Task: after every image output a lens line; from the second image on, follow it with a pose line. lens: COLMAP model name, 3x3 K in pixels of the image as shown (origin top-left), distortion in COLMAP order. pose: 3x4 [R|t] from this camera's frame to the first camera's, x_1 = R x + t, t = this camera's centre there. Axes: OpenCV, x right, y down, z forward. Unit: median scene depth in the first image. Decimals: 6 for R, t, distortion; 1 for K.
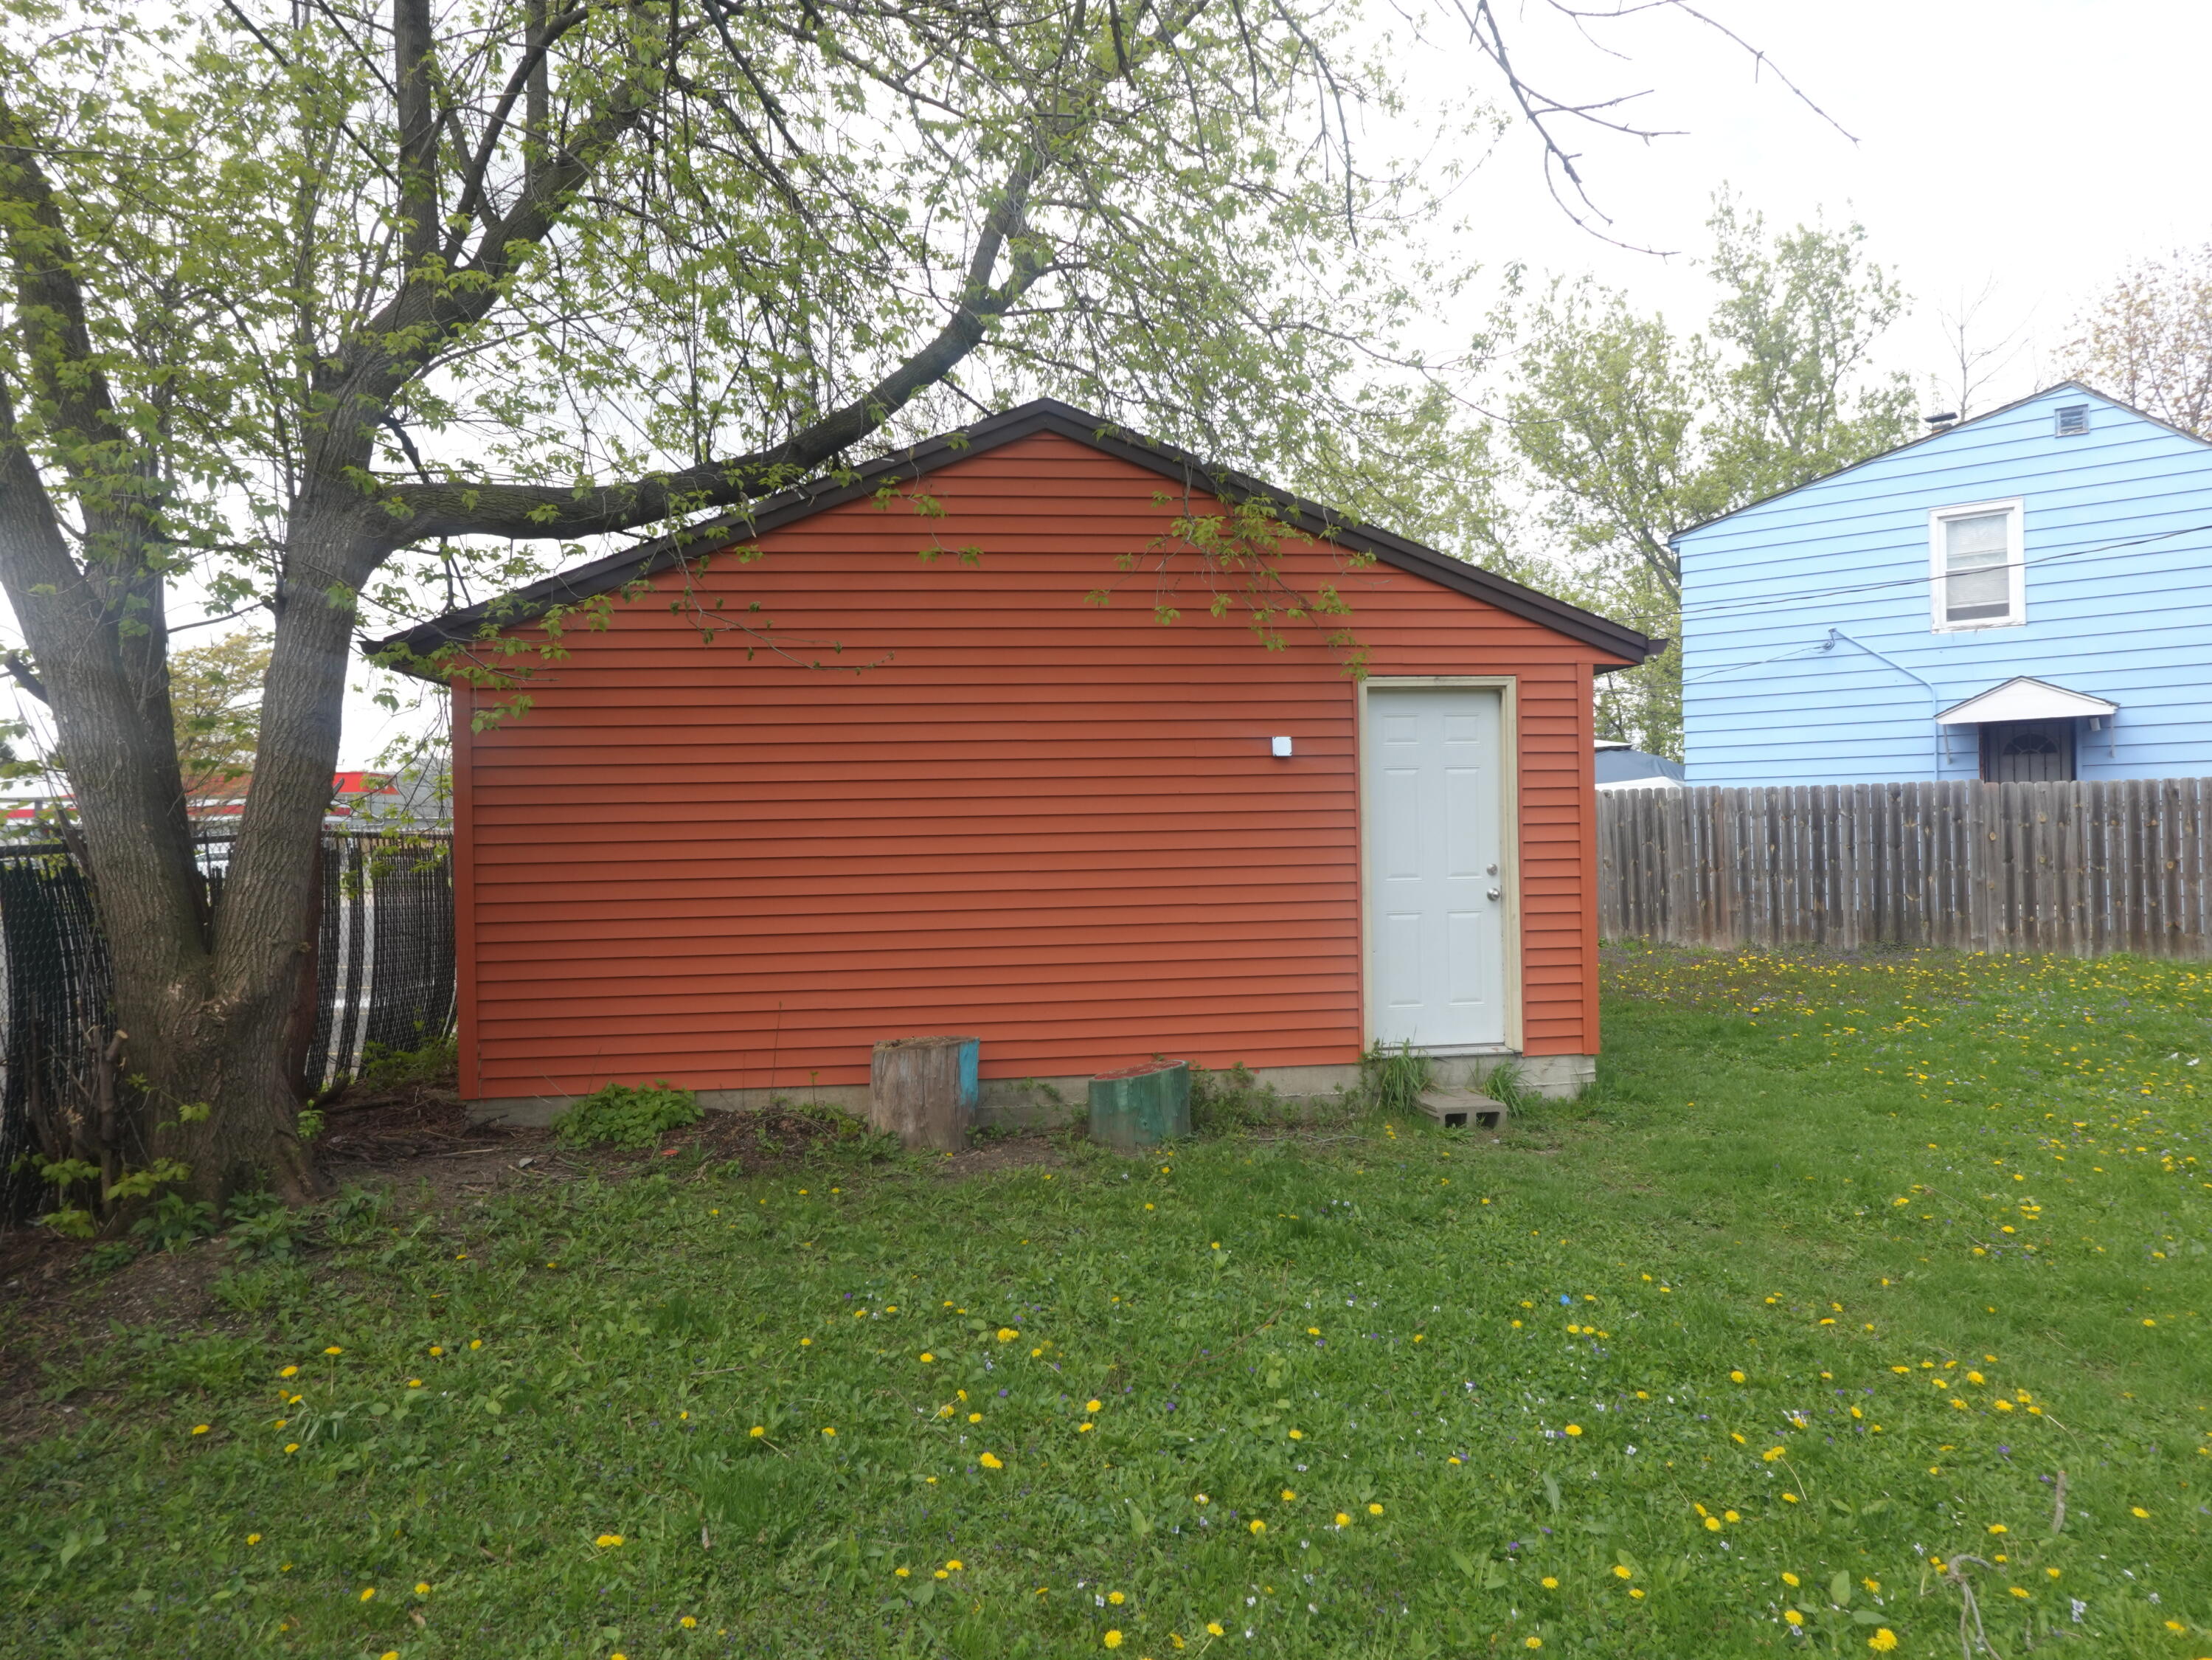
lens RADIAL K [[1412.4, 0, 1108.2], [0, 1412.4, 827.9], [0, 0, 1]] dist [-0.005198, 0.000798]
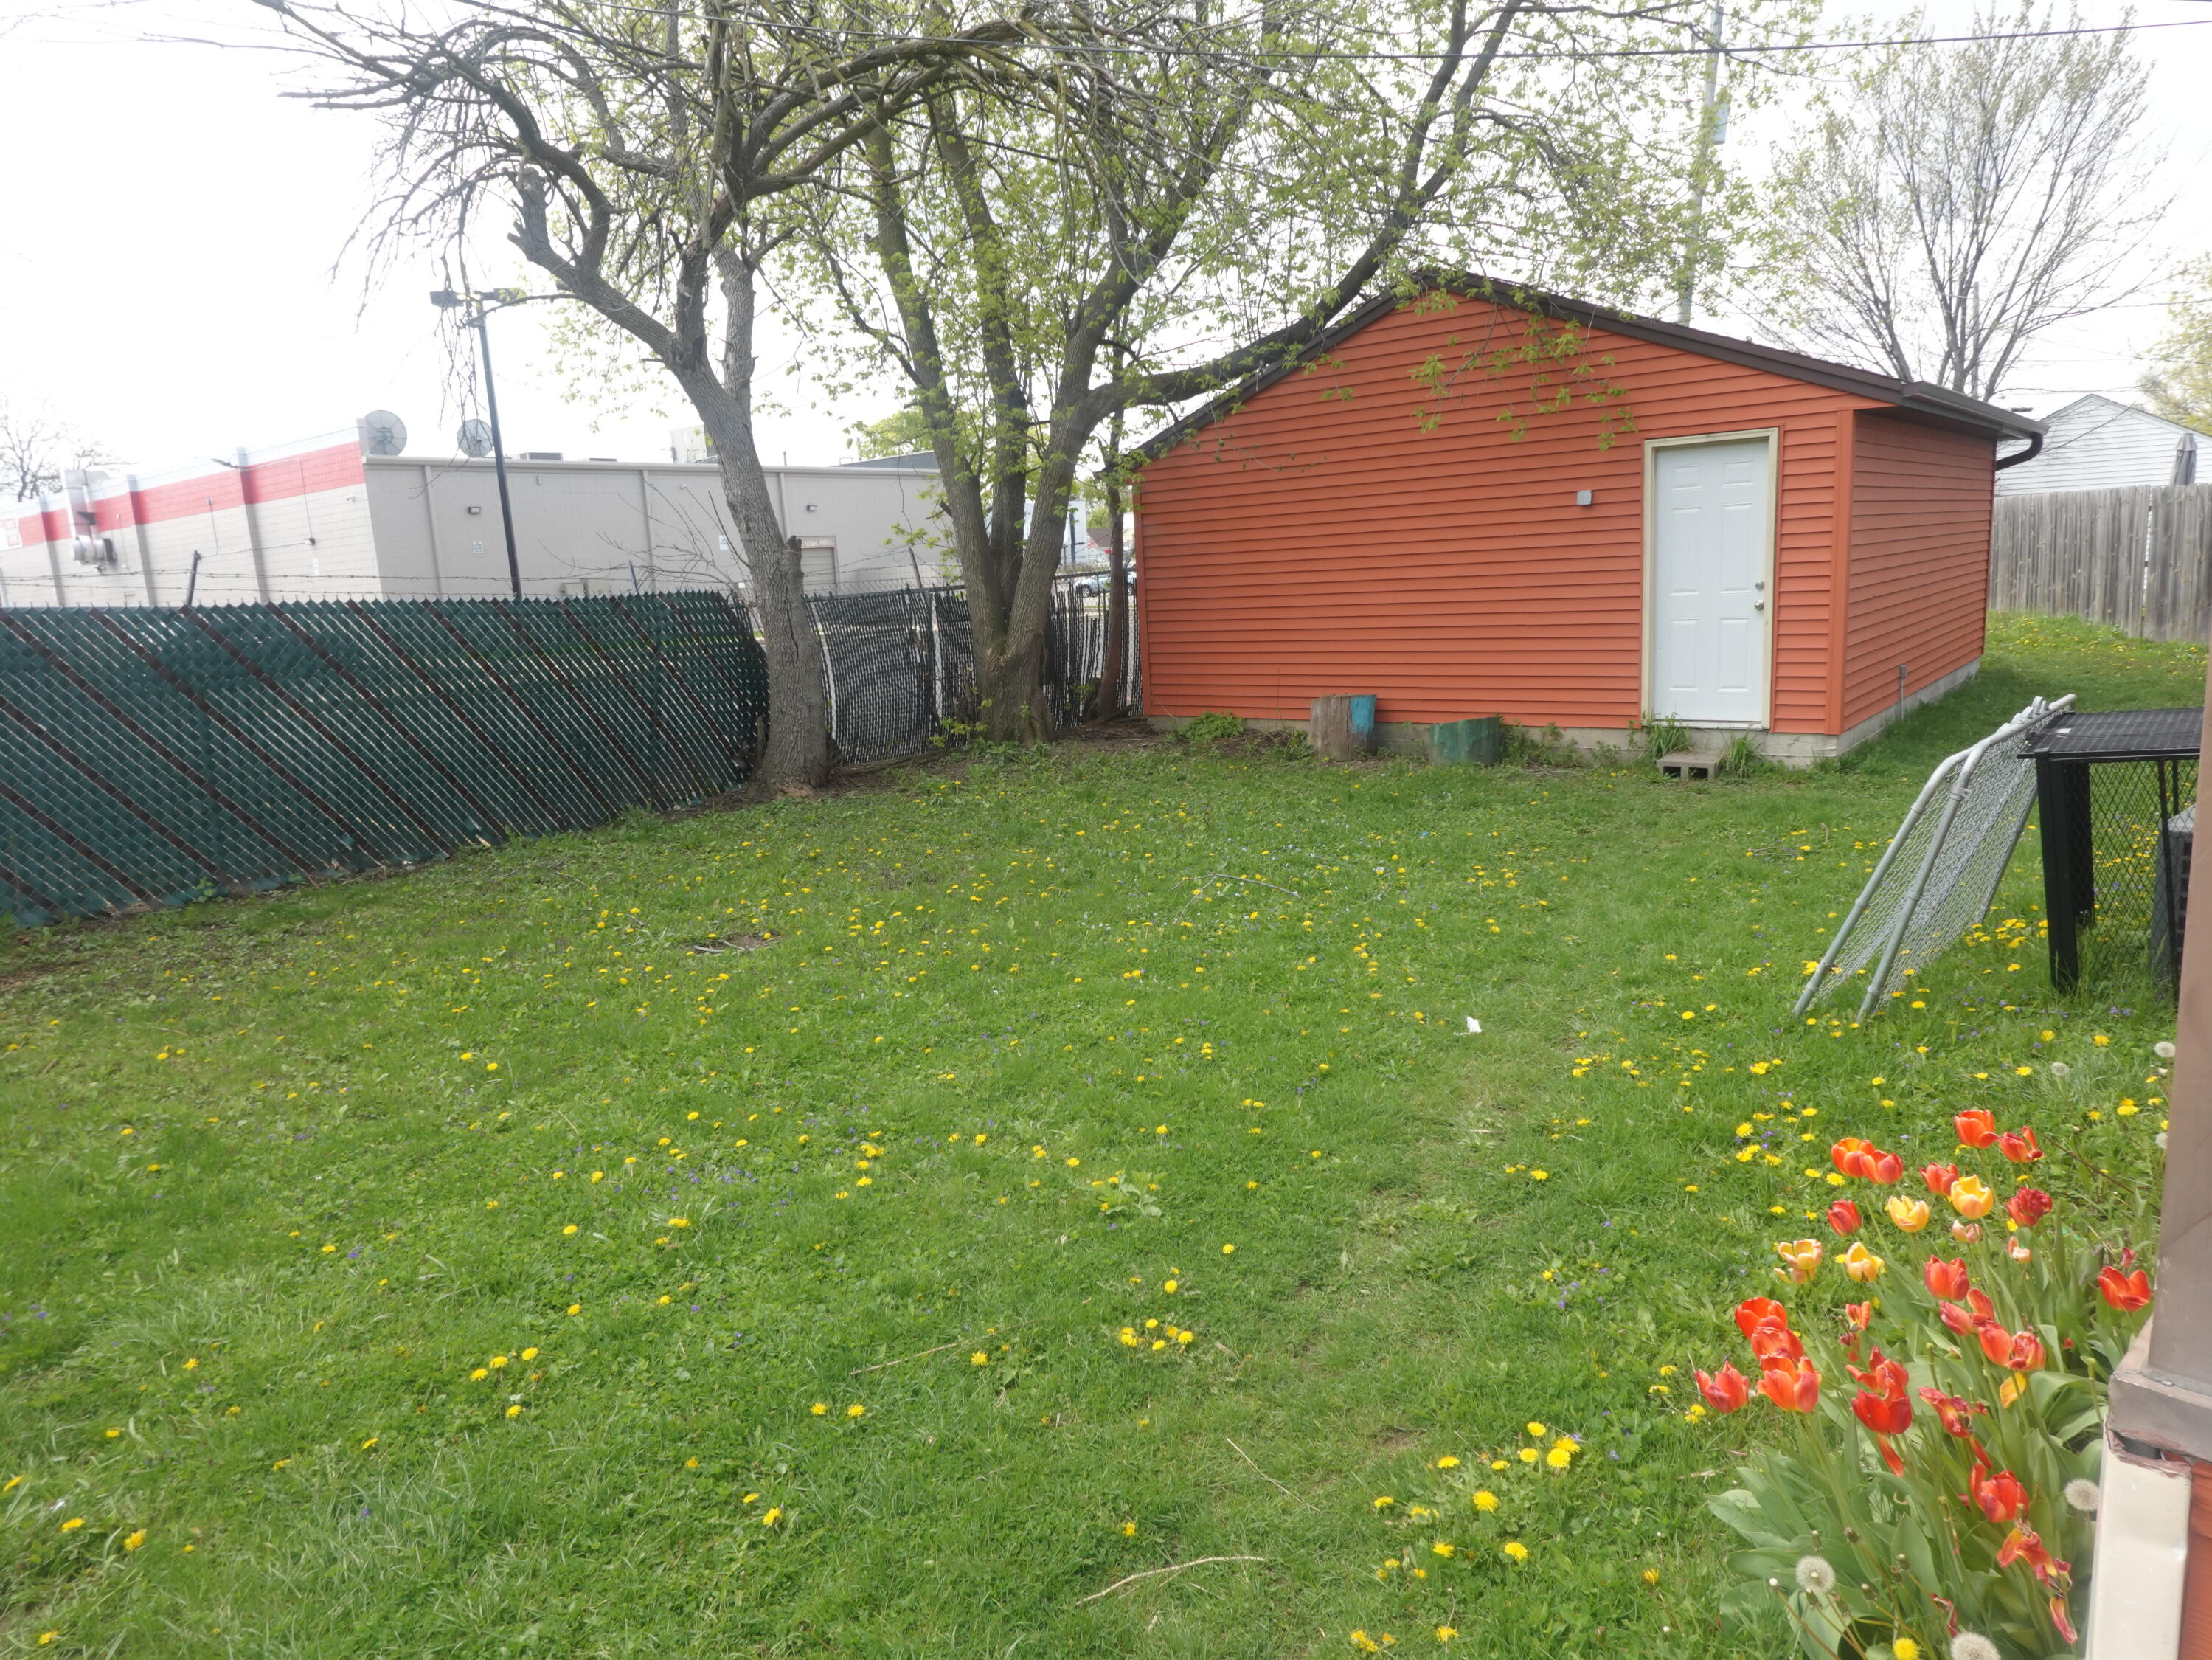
lens RADIAL K [[1412.4, 0, 1108.3], [0, 1412.4, 830.8], [0, 0, 1]] dist [-0.005198, 0.000798]
pose [[0.695130, 0.115082, -0.709613, 0.182212], [0.045922, 0.977979, 0.203589, -0.009148], [0.717416, -0.174107, 0.674538, -0.072504]]
